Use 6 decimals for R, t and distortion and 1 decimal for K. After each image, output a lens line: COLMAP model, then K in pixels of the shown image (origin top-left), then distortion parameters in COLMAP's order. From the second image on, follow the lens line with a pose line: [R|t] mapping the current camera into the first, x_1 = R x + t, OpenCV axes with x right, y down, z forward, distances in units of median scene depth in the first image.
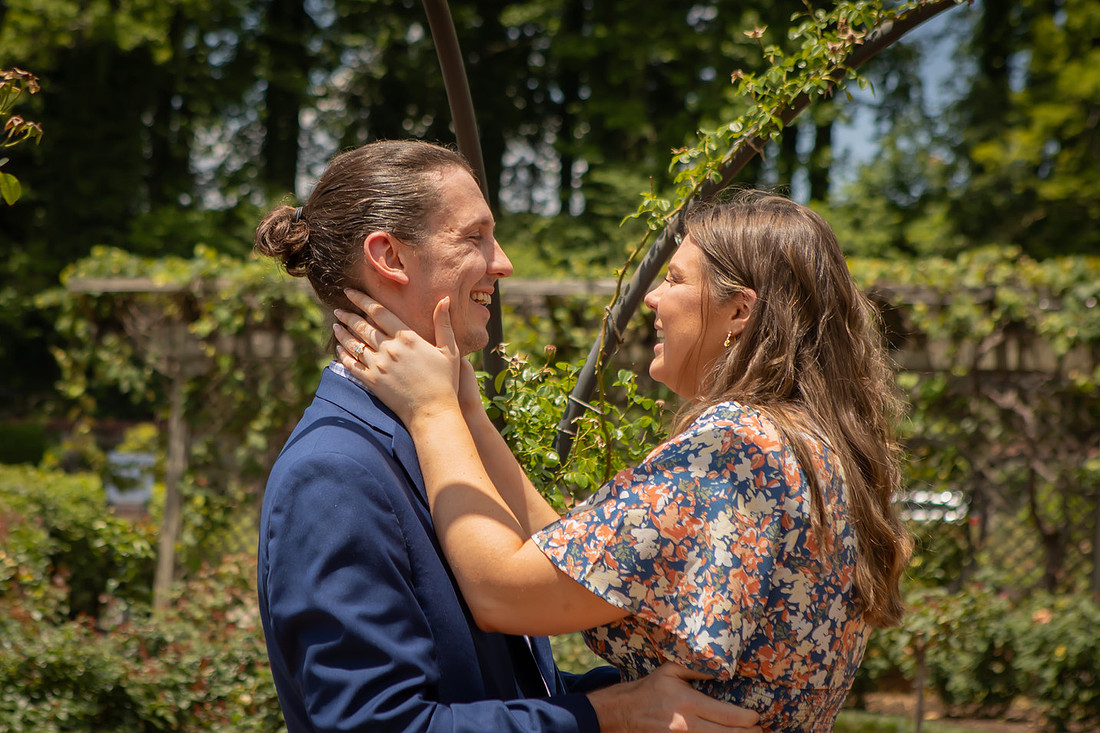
lens RADIAL K [[3393.2, 0, 436.6], [0, 3393.2, 384.0], [0, 0, 1]] dist [0.214976, 0.460589]
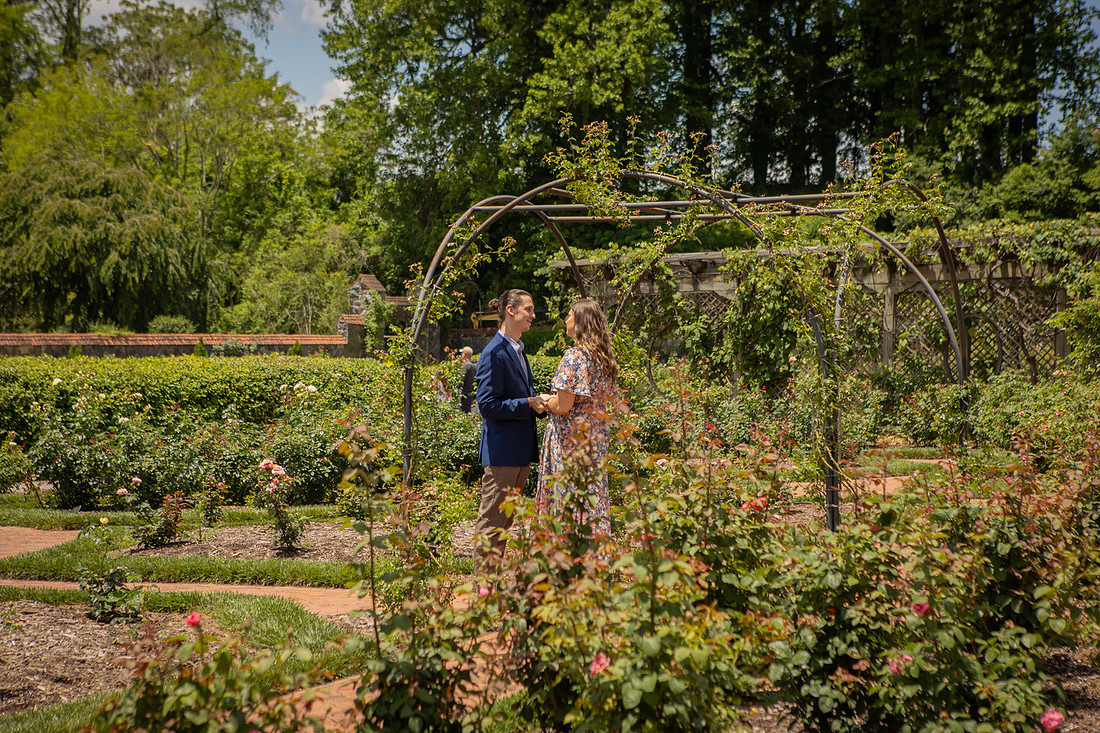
lens RADIAL K [[2291.5, 0, 544.4], [0, 2291.5, 372.6], [0, 0, 1]] dist [0.248317, -0.319942]
pose [[0.989466, -0.058775, -0.132299, 0.067783], [0.063500, 0.997476, 0.031781, -0.008420], [0.130097, -0.039847, 0.990700, -0.371064]]
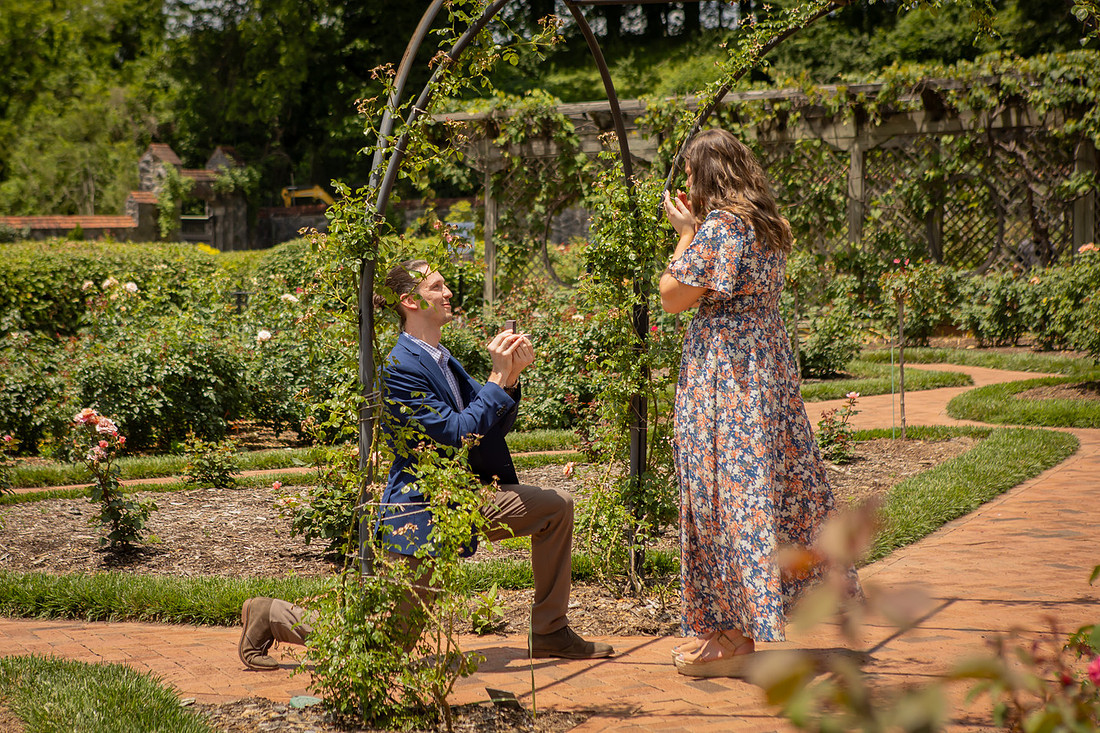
lens RADIAL K [[2507.8, 0, 464.0], [0, 2507.8, 312.5], [0, 0, 1]] dist [0.213401, 0.048562]
pose [[0.993734, -0.071495, -0.085915, 0.009685], [0.076614, 0.995381, 0.057845, -0.005584], [0.081383, -0.064065, 0.994622, -0.178282]]
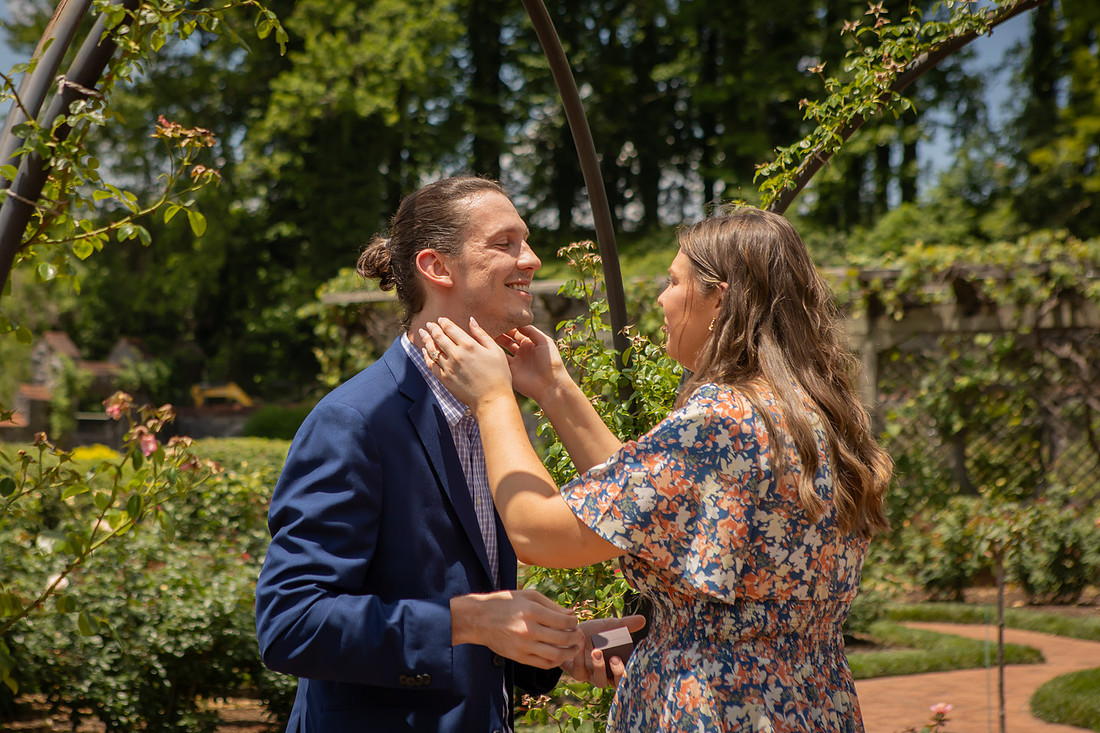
lens RADIAL K [[2620.9, 0, 450.0], [0, 2620.9, 309.9], [0, 0, 1]] dist [0.229161, -0.028401]
pose [[0.996622, -0.052486, -0.063173, 0.003139], [0.051145, 0.998434, -0.022666, 0.000113], [0.064263, 0.019358, 0.997745, 0.005258]]
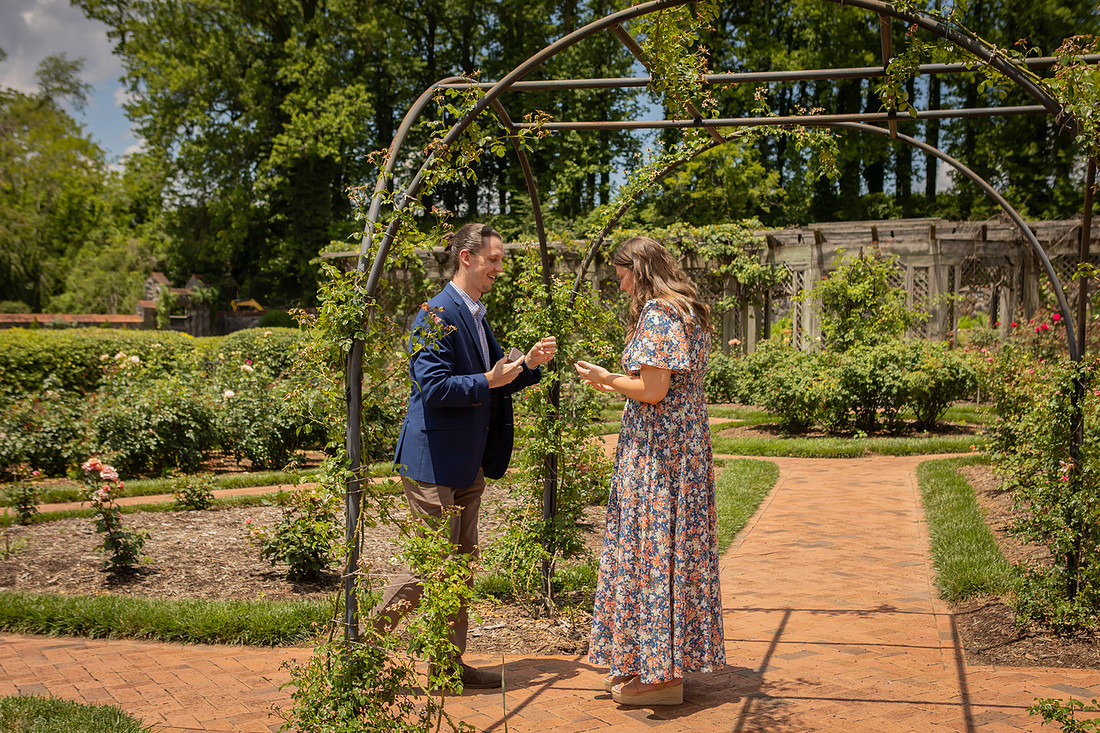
lens RADIAL K [[1392.5, 0, 568.3], [0, 1392.5, 365.4], [0, 0, 1]] dist [-0.046207, 0.092975]
pose [[0.994732, -0.061656, 0.081891, -0.014918], [0.056632, 0.996448, 0.062320, -0.001573], [-0.085442, -0.057354, 0.994691, -0.057281]]
